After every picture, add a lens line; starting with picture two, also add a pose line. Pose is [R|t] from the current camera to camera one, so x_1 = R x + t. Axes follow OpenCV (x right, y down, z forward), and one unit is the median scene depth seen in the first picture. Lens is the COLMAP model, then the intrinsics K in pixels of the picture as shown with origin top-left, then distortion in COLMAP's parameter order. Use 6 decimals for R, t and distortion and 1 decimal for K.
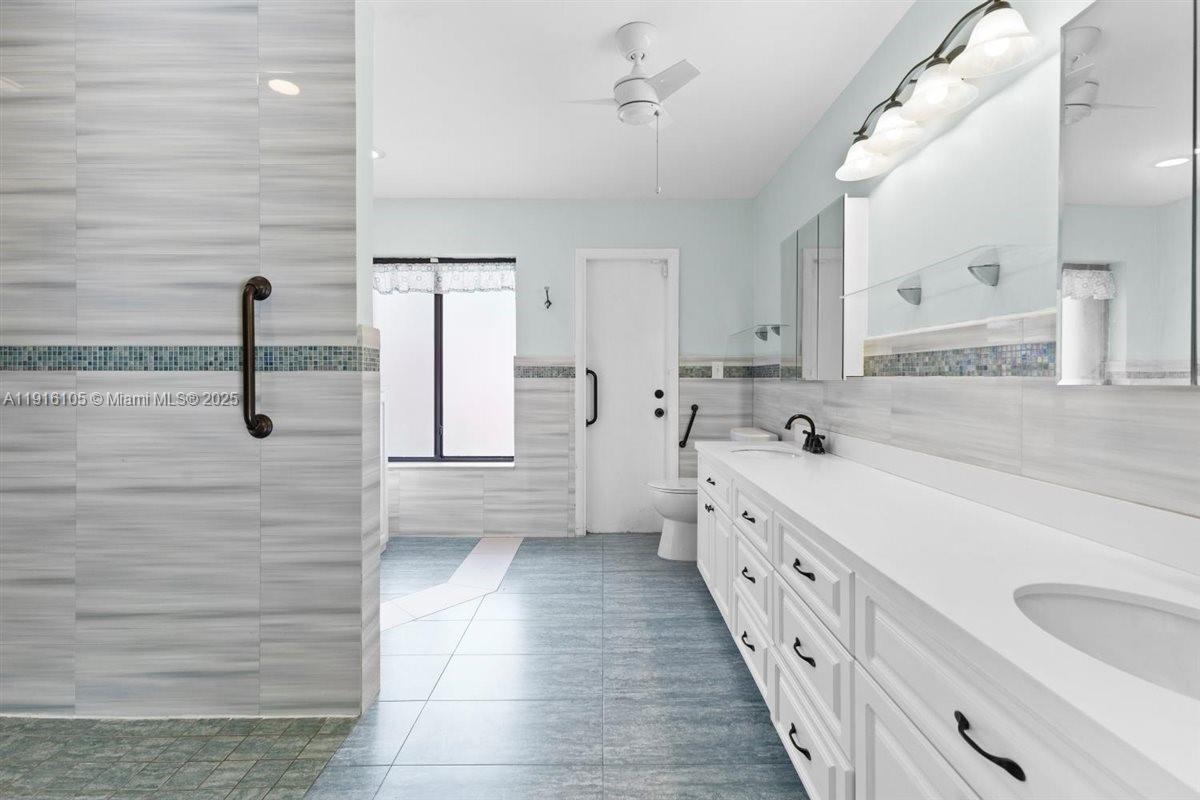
lens RADIAL K [[514.5, 0, 601.1], [0, 514.5, 389.2], [0, 0, 1]] dist [0.003470, -0.002338]
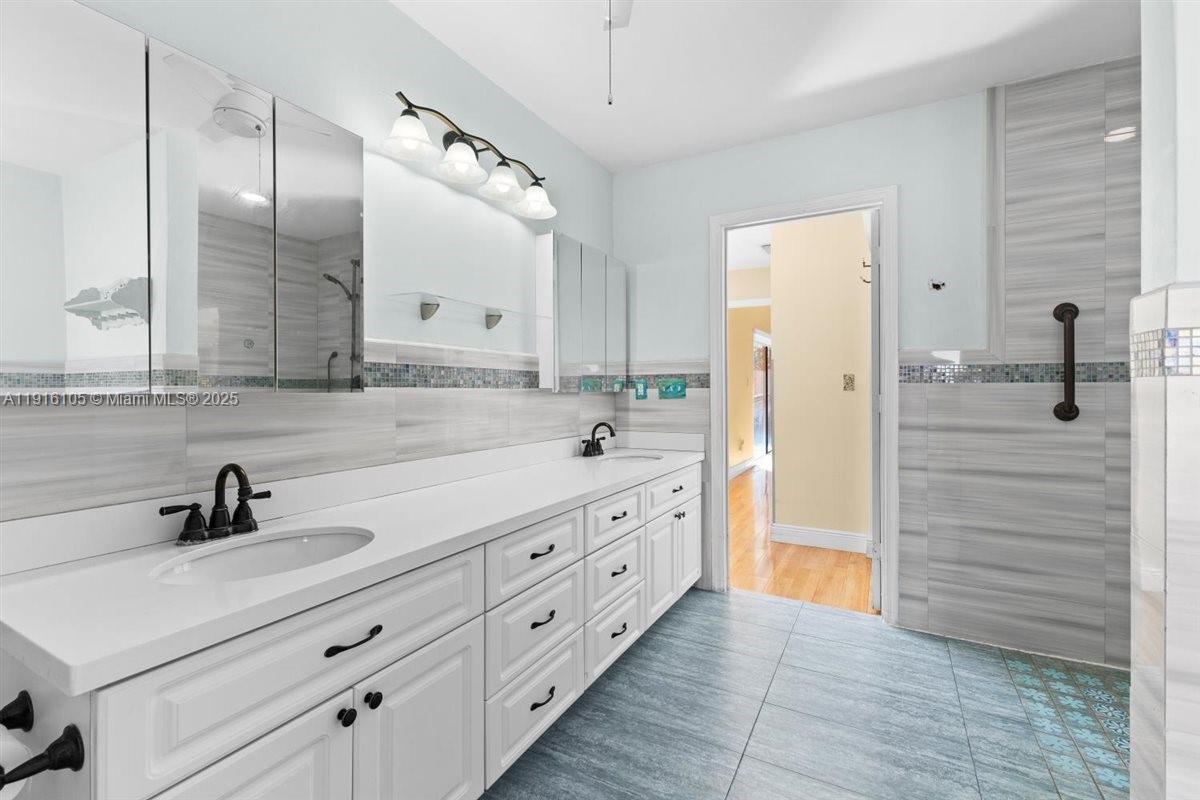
lens RADIAL K [[514.5, 0, 599.9], [0, 514.5, 391.8], [0, 0, 1]] dist [0.003470, -0.002338]
pose [[-0.875174, -0.004087, 0.483791, -0.232113], [0.007897, 0.999710, 0.022730, -0.041301], [-0.483744, 0.023713, -0.874888, 1.920293]]
